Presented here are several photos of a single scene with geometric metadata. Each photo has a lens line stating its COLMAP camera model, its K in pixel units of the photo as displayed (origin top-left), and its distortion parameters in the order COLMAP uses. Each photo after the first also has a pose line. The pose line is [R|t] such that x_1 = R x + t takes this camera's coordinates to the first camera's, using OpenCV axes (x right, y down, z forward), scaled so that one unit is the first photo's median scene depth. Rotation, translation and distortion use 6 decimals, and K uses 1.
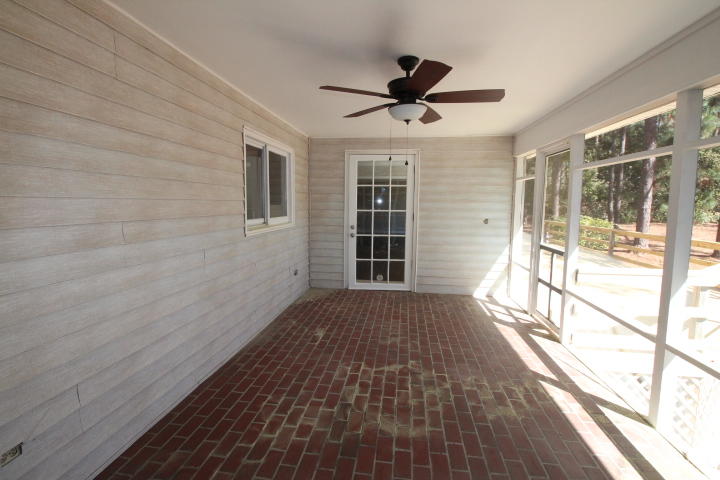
lens RADIAL K [[339.9, 0, 359.8], [0, 339.9, 237.0], [0, 0, 1]] dist [0.001223, -0.000412]
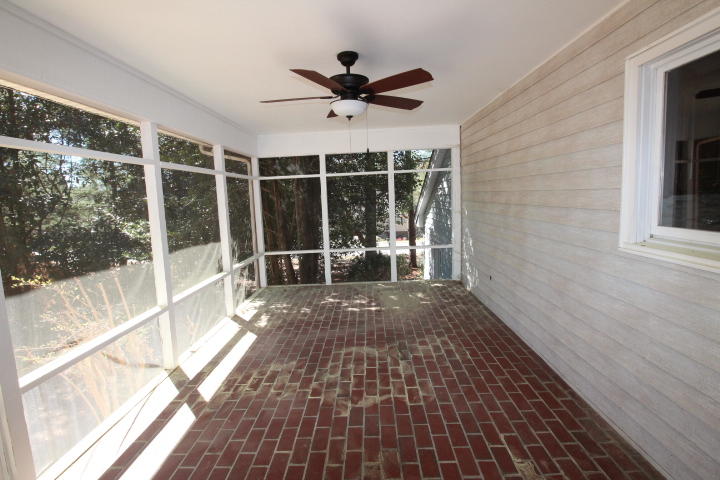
lens RADIAL K [[339.9, 0, 360.1], [0, 339.9, 237.8], [0, 0, 1]] dist [0.001223, -0.000412]
pose [[-0.993681, 0.040620, -0.104634, 0.213572], [0.016041, 0.974042, 0.225797, -0.204123], [0.111089, 0.222691, -0.968539, 1.903807]]
